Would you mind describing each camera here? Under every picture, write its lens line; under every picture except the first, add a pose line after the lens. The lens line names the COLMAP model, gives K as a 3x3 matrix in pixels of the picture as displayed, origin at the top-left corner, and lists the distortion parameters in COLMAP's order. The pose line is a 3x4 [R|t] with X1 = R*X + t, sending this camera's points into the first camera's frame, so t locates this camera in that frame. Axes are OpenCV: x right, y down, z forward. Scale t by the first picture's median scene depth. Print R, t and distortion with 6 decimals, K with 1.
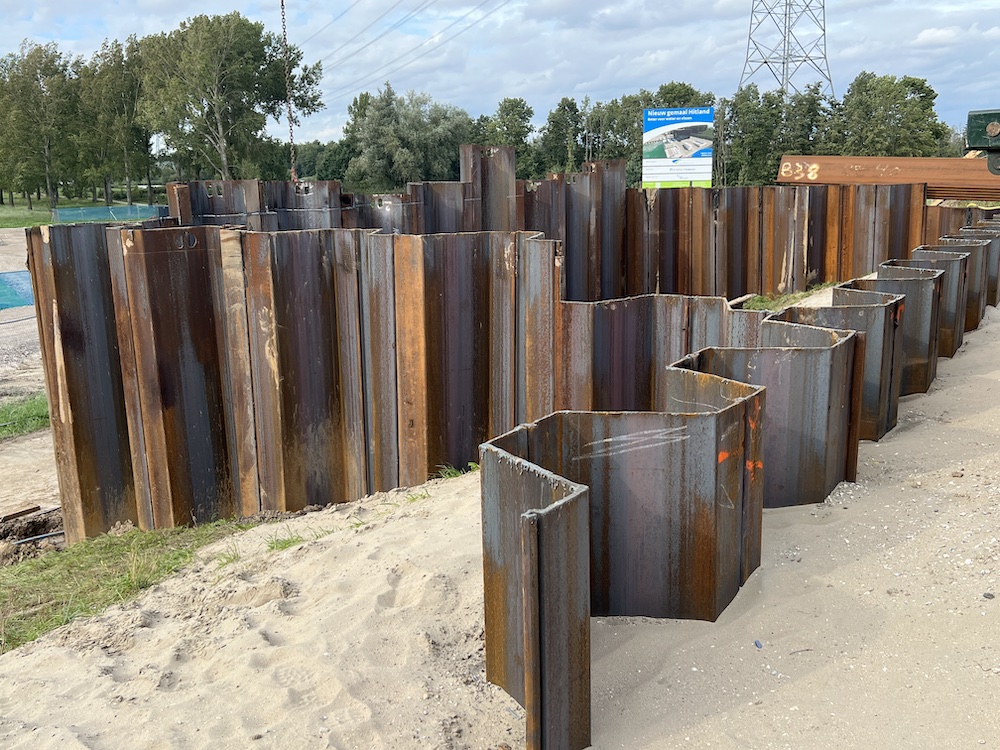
lens RADIAL K [[968.3, 0, 505.0], [0, 968.3, 380.2], [0, 0, 1]] dist [0.162114, -0.404139]
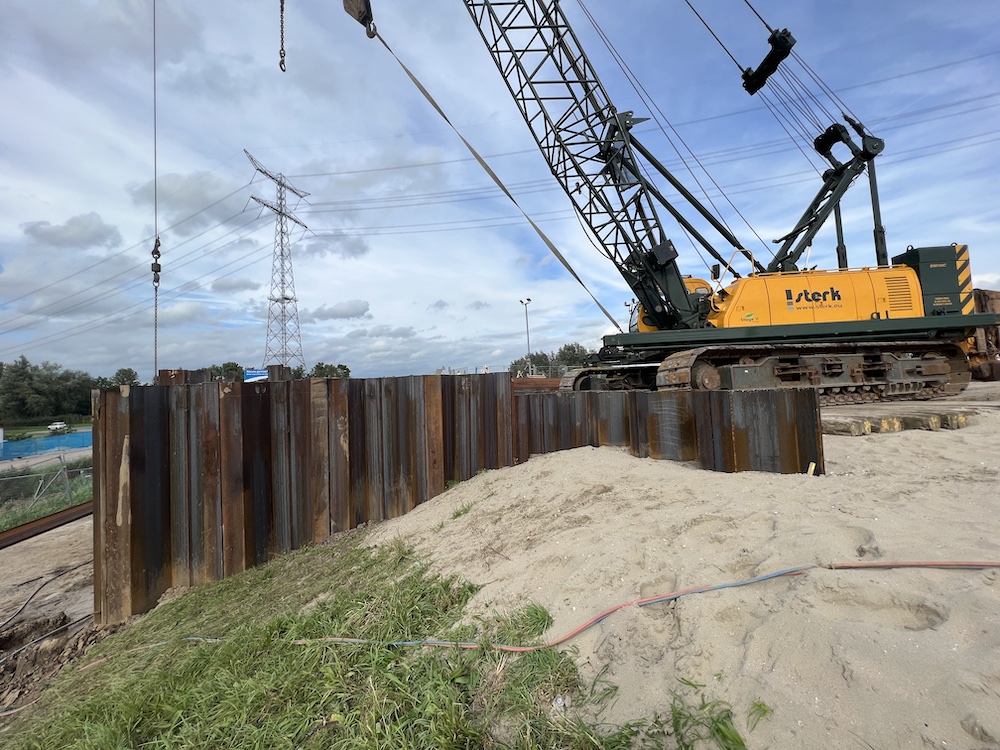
lens RADIAL K [[398.8, 0, 498.2], [0, 398.8, 372.3], [0, 0, 1]] dist [-0.000311, -0.000038]
pose [[0.712674, 0.018747, 0.701245, -0.461070], [0.177627, 0.962243, -0.206245, 0.045300], [-0.678634, 0.271546, 0.682436, 0.192016]]
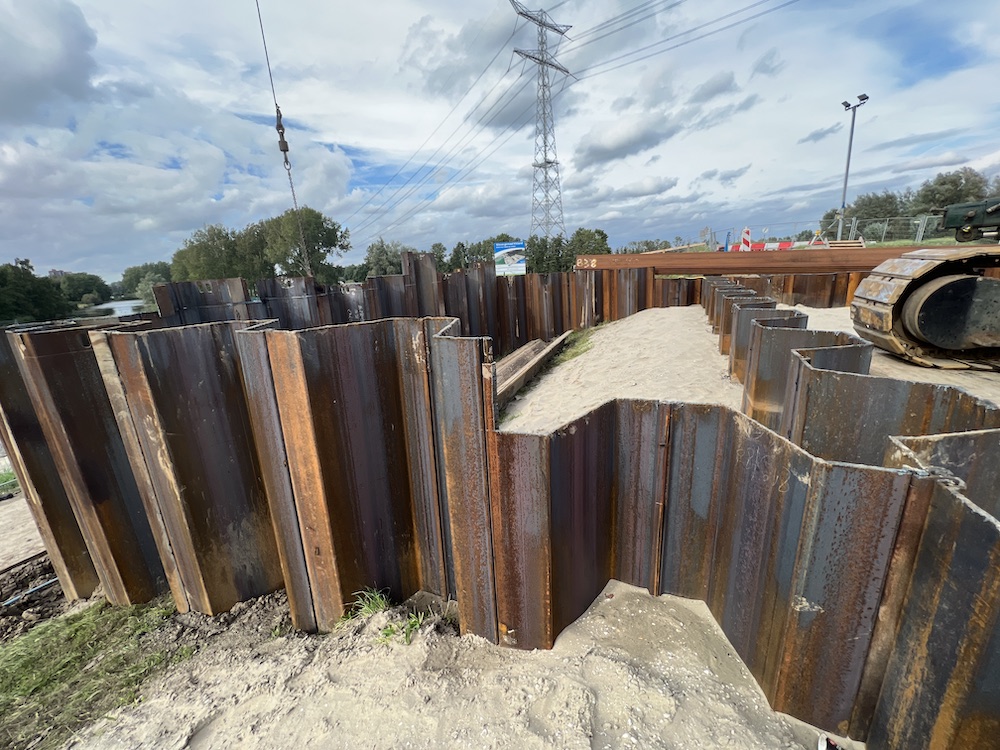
lens RADIAL K [[398.8, 0, 498.2], [0, 398.8, 372.3], [0, 0, 1]] dist [-0.000311, -0.000038]
pose [[0.987795, -0.075974, 0.135978, 0.017330], [0.071327, 0.996701, 0.038735, -0.084336], [-0.138472, -0.028563, 0.989954, 0.480724]]
